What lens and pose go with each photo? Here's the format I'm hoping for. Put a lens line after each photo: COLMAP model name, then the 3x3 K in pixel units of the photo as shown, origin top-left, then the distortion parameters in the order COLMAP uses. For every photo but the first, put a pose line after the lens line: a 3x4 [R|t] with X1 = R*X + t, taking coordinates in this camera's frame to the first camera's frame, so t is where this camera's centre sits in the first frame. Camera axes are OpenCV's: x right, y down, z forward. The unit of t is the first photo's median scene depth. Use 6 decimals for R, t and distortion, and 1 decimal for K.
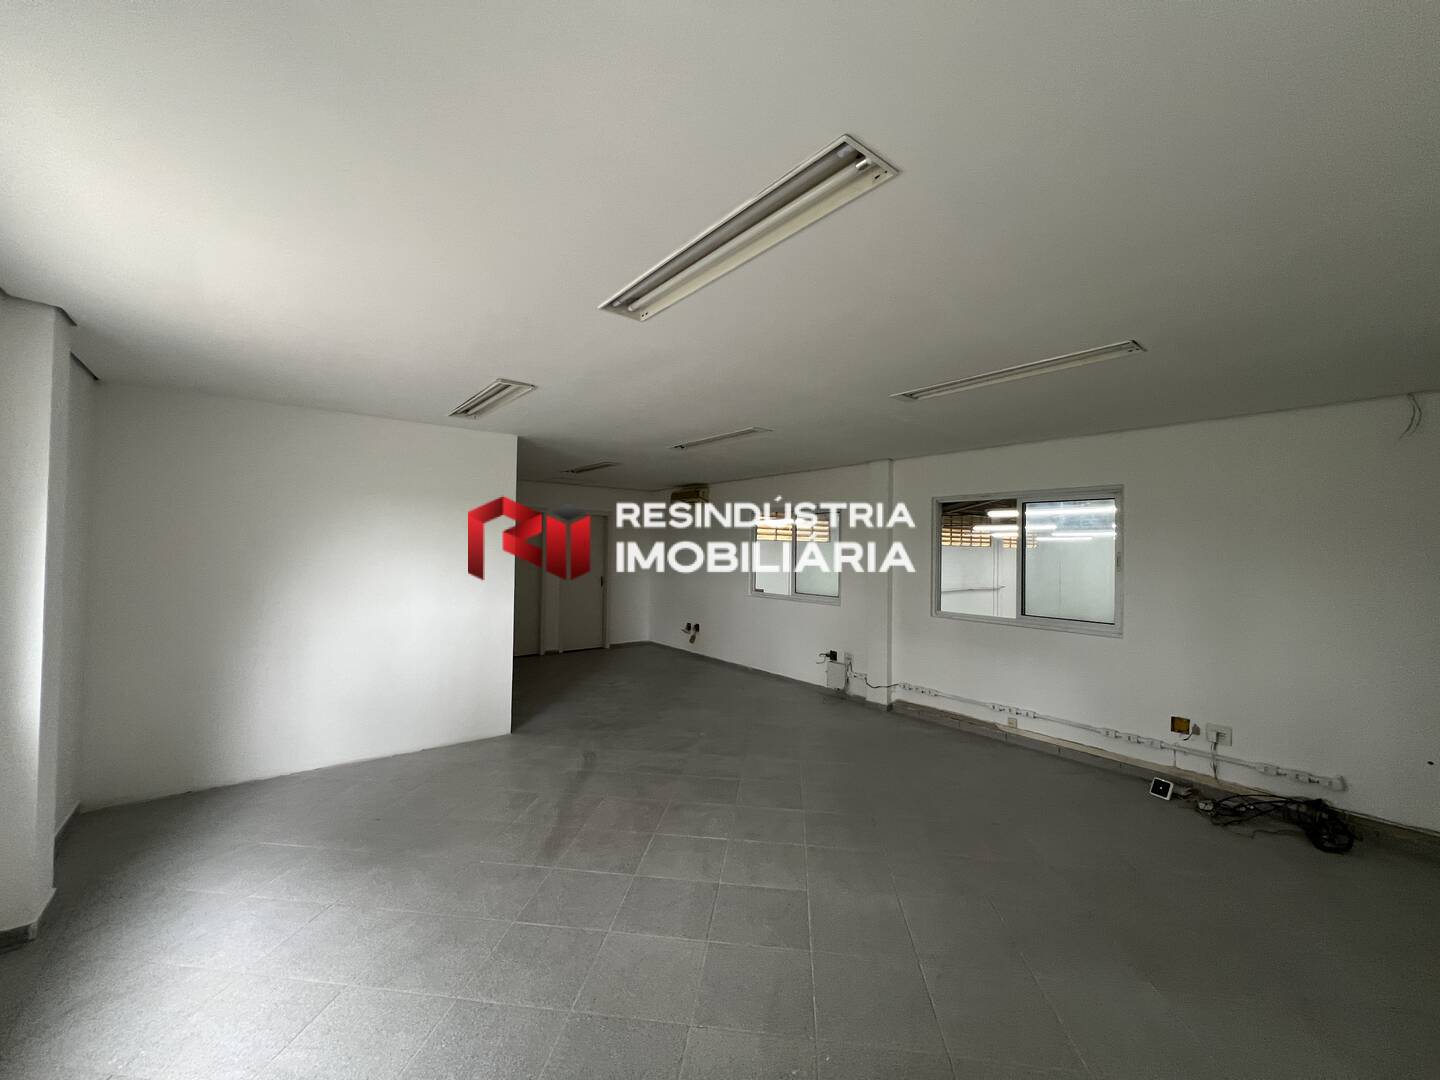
lens RADIAL K [[575.7, 0, 717.0], [0, 575.7, 538.1], [0, 0, 1]] dist [-0.004821, 0.000886]
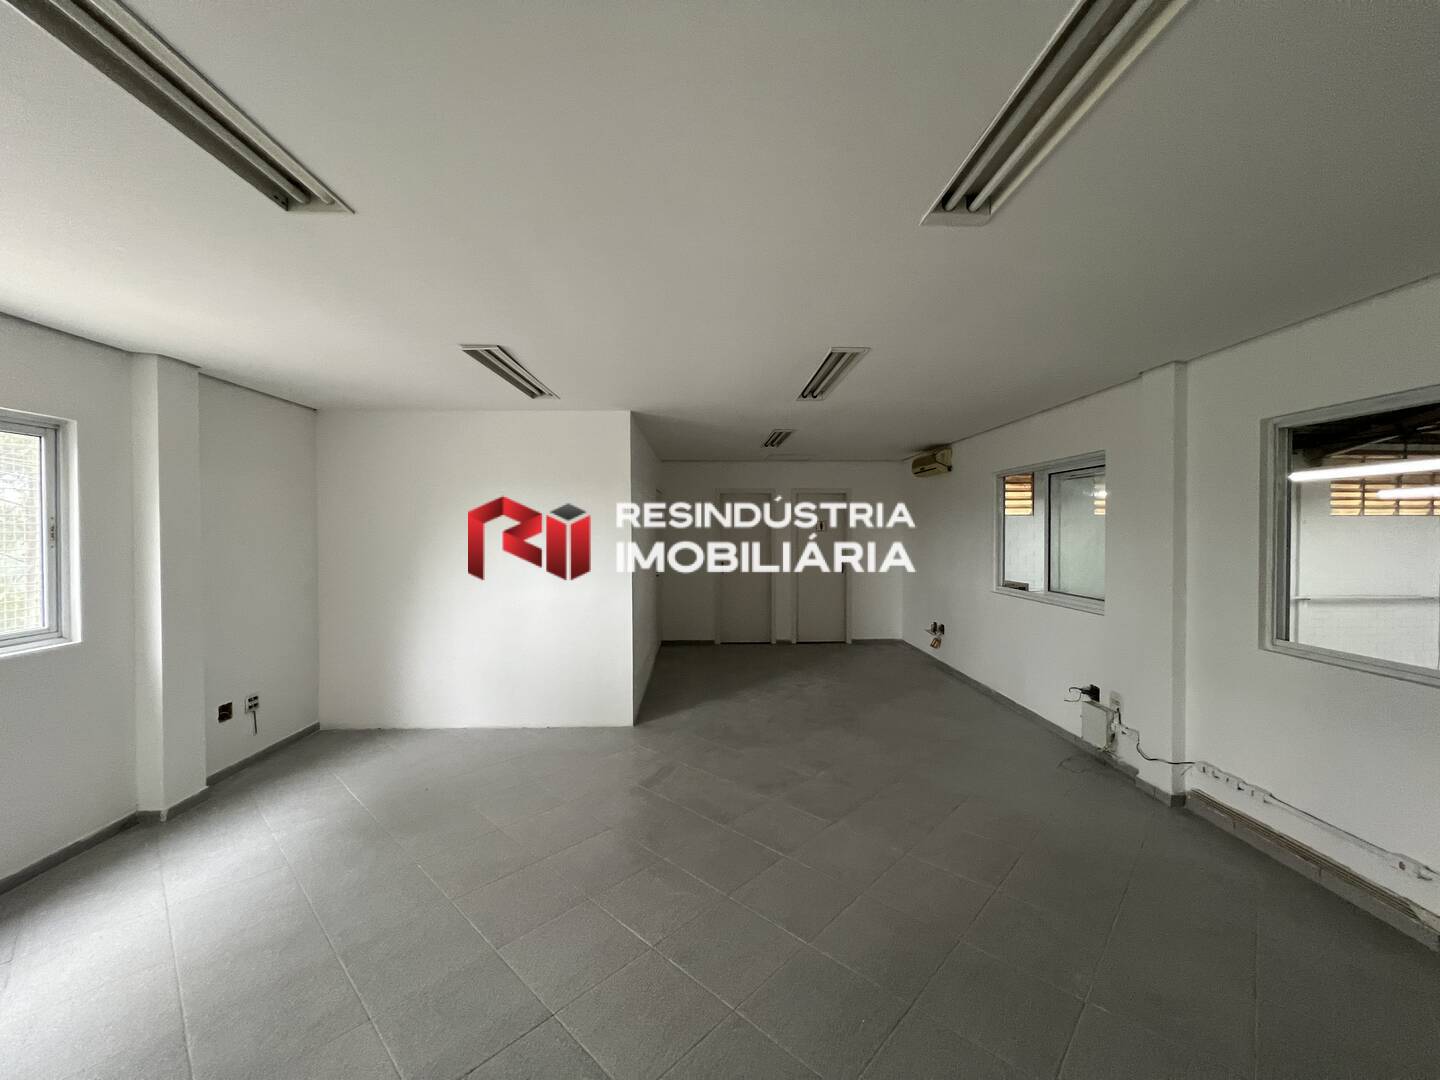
lens RADIAL K [[575.7, 0, 717.0], [0, 575.7, 538.1], [0, 0, 1]] dist [-0.004821, 0.000886]
pose [[0.803670, -0.009943, -0.594992, 0.275328], [0.026283, 0.999478, 0.018798, 0.012940], [0.594494, -0.030746, 0.803512, 0.282466]]
